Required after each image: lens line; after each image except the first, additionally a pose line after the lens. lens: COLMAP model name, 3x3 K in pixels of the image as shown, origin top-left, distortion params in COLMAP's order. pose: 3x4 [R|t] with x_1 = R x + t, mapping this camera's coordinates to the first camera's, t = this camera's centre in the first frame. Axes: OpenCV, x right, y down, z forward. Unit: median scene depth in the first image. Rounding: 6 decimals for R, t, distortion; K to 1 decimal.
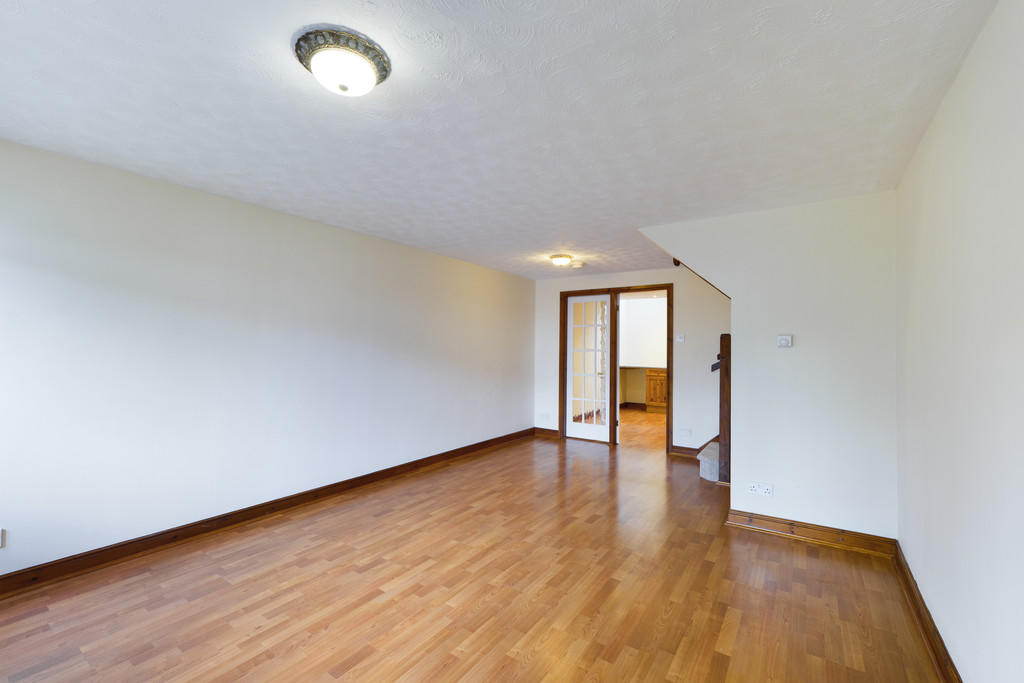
lens RADIAL K [[433.5, 0, 514.2], [0, 433.5, 340.9], [0, 0, 1]] dist [0.003052, -0.000108]
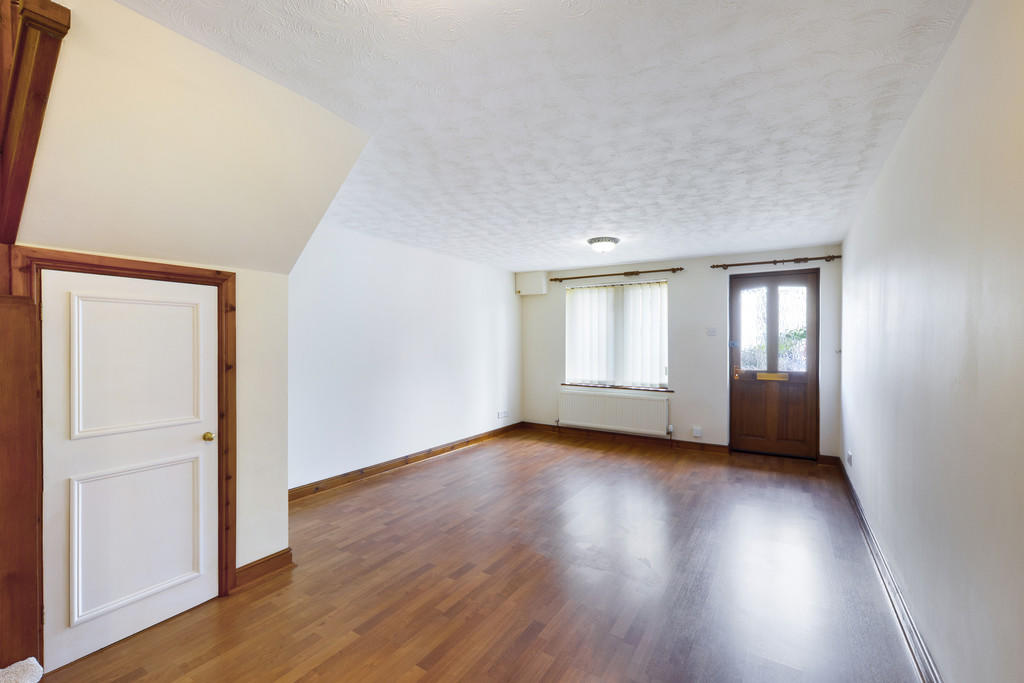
lens RADIAL K [[433.5, 0, 514.2], [0, 433.5, 340.9], [0, 0, 1]] dist [0.003052, -0.000108]
pose [[-0.999574, -0.011795, -0.026711, 0.135550], [-0.011336, 0.999786, -0.017287, 0.032192], [0.026910, -0.016976, -0.999494, 2.056749]]
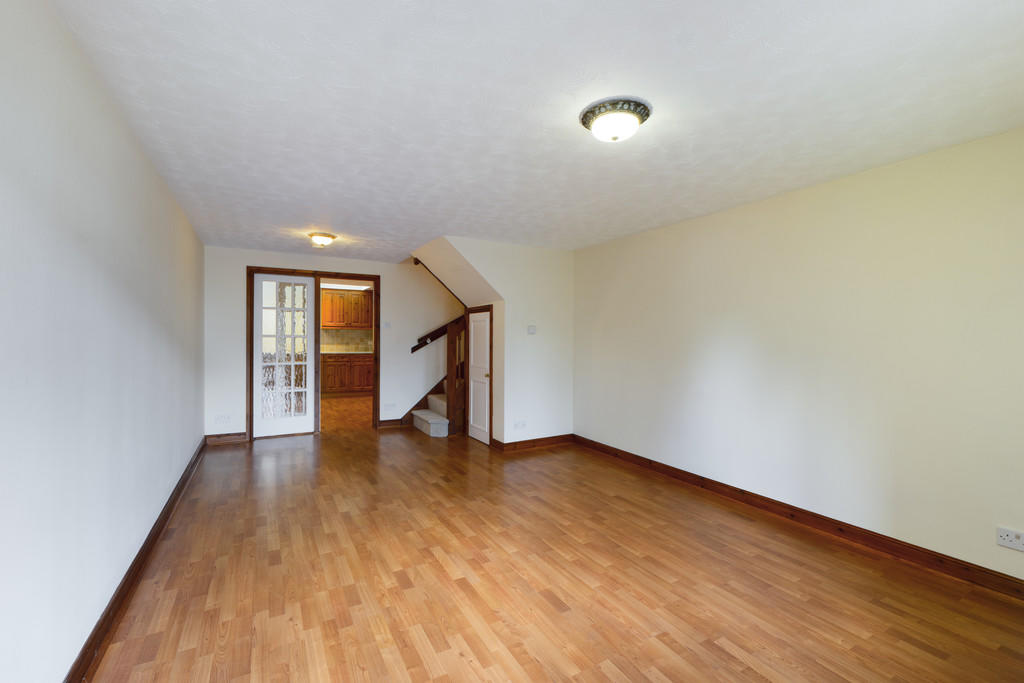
lens RADIAL K [[433.5, 0, 514.2], [0, 433.5, 340.9], [0, 0, 1]] dist [0.003052, -0.000108]
pose [[0.441174, -0.014059, 0.897312, -0.930830], [-0.017390, 0.999556, 0.024211, 0.002477], [-0.897253, -0.026285, 0.440733, 0.378663]]
